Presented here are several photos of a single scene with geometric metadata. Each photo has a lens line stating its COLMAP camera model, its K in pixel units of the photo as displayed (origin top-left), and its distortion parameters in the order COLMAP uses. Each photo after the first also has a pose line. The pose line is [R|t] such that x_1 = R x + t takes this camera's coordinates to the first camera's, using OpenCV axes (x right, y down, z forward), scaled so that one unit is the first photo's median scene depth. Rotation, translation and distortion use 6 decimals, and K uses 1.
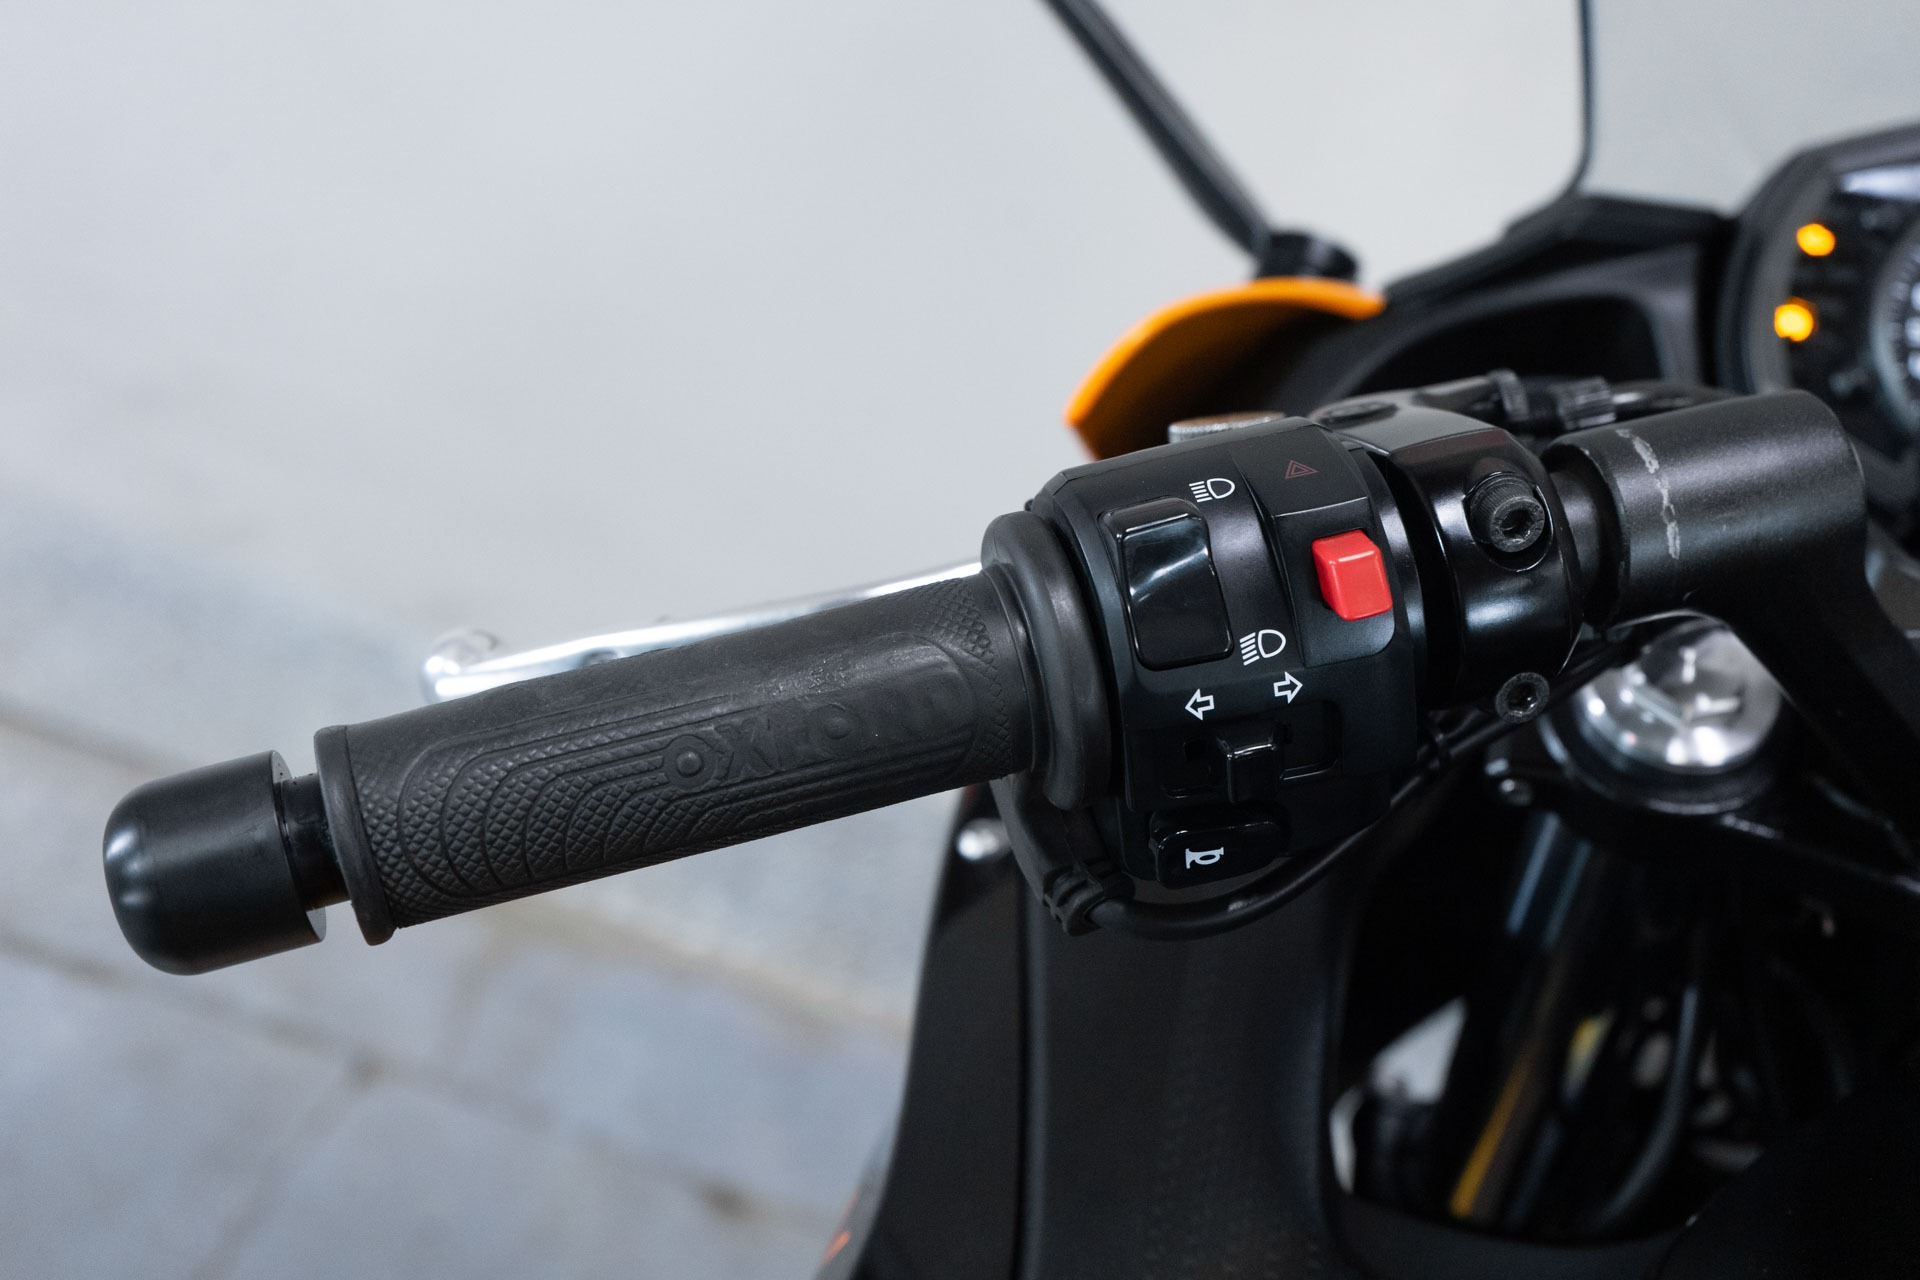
lens RADIAL K [[2467.7, 0, 959.3], [0, 2467.7, 641.5], [0, 0, 1]] dist [0.043810, 0.000000]
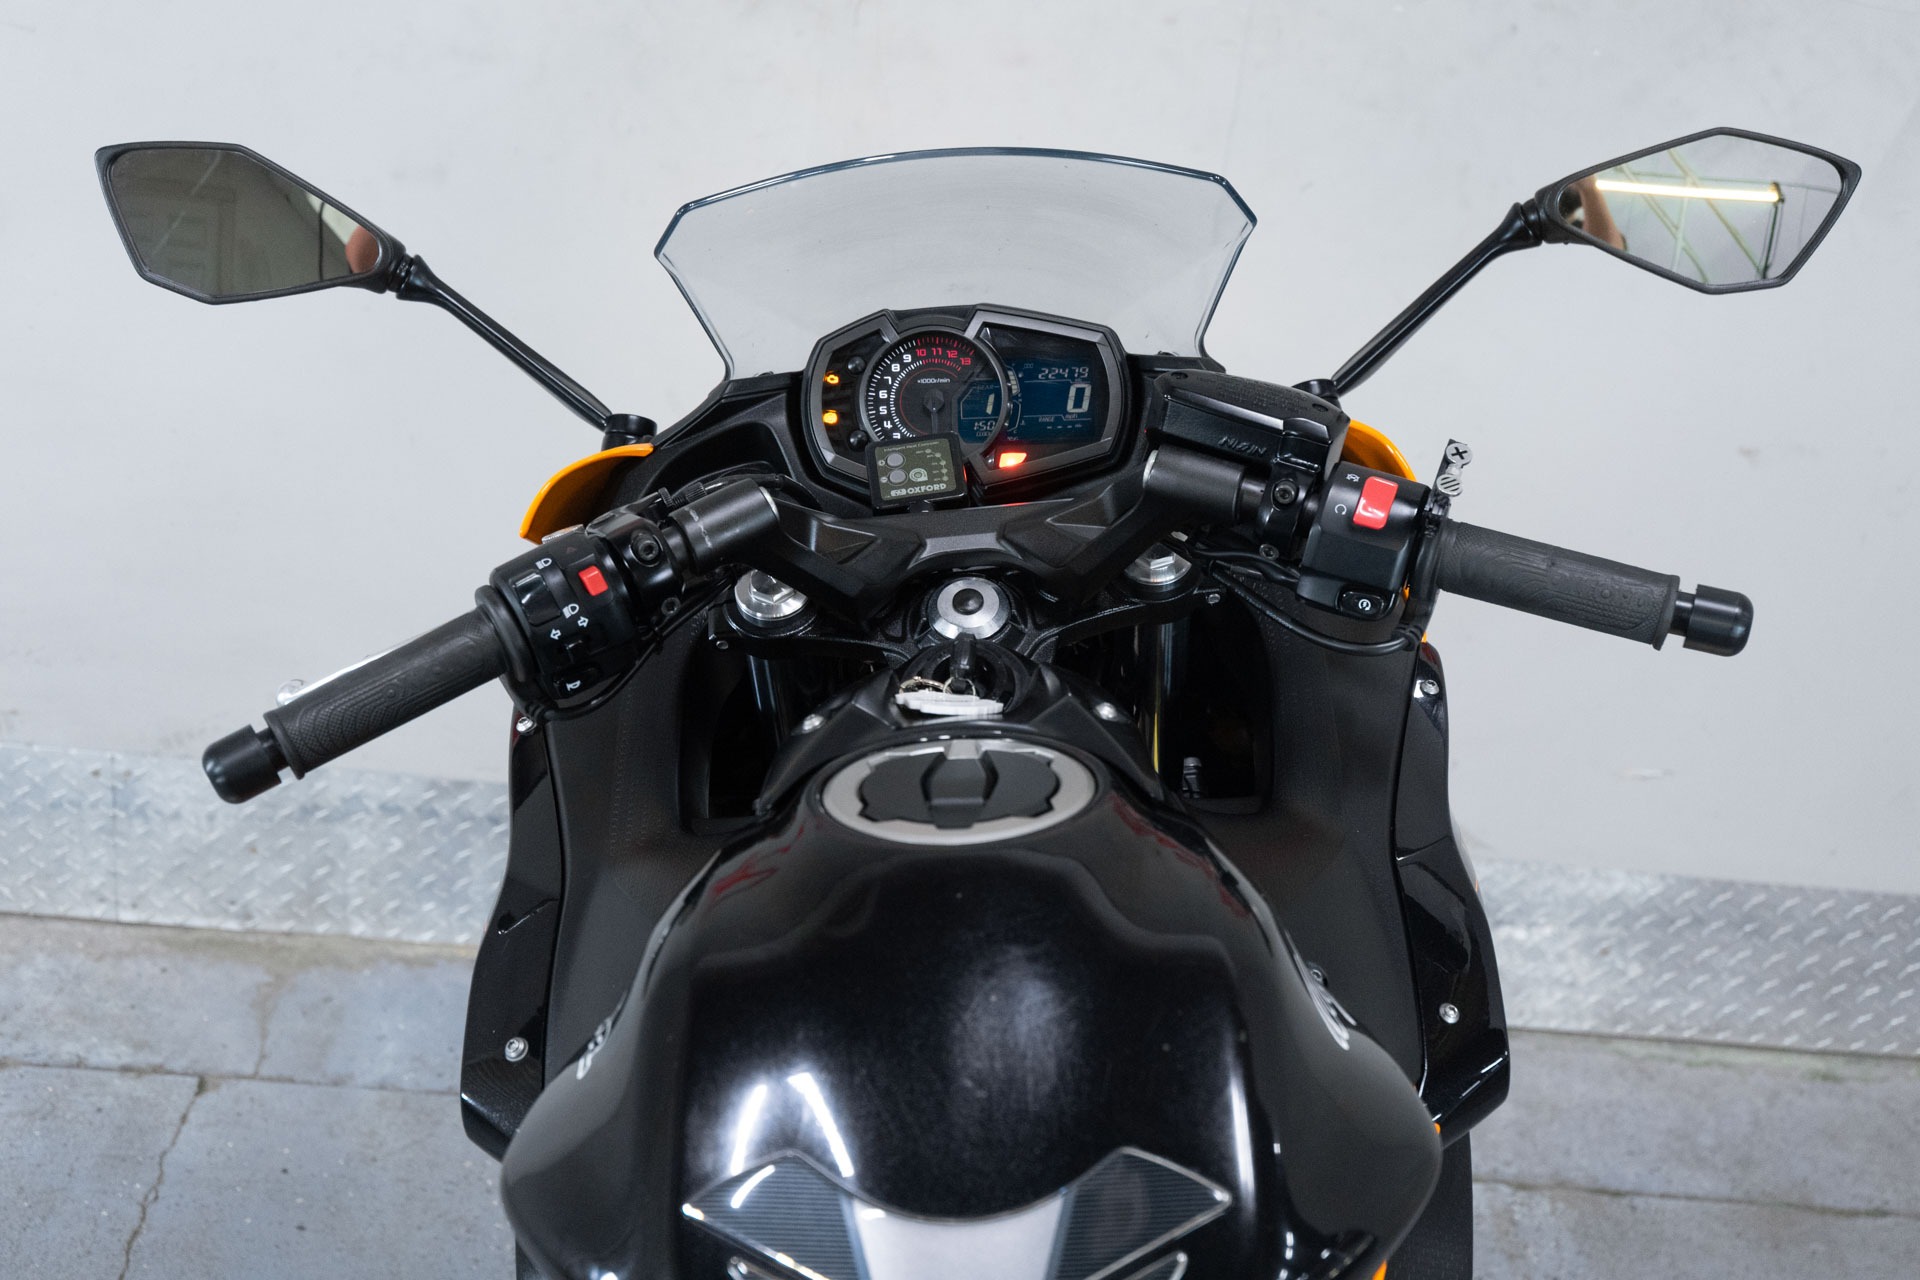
lens RADIAL K [[2653.4, 0, 958.4], [0, 2653.4, 633.5], [0, 0, 1]] dist [0.039342, 0.000000]
pose [[0.964096, -0.236934, 0.119920, 0.178979], [0.237978, 0.971254, 0.005751, 0.119481], [-0.117835, 0.022994, 0.992767, -2.214921]]
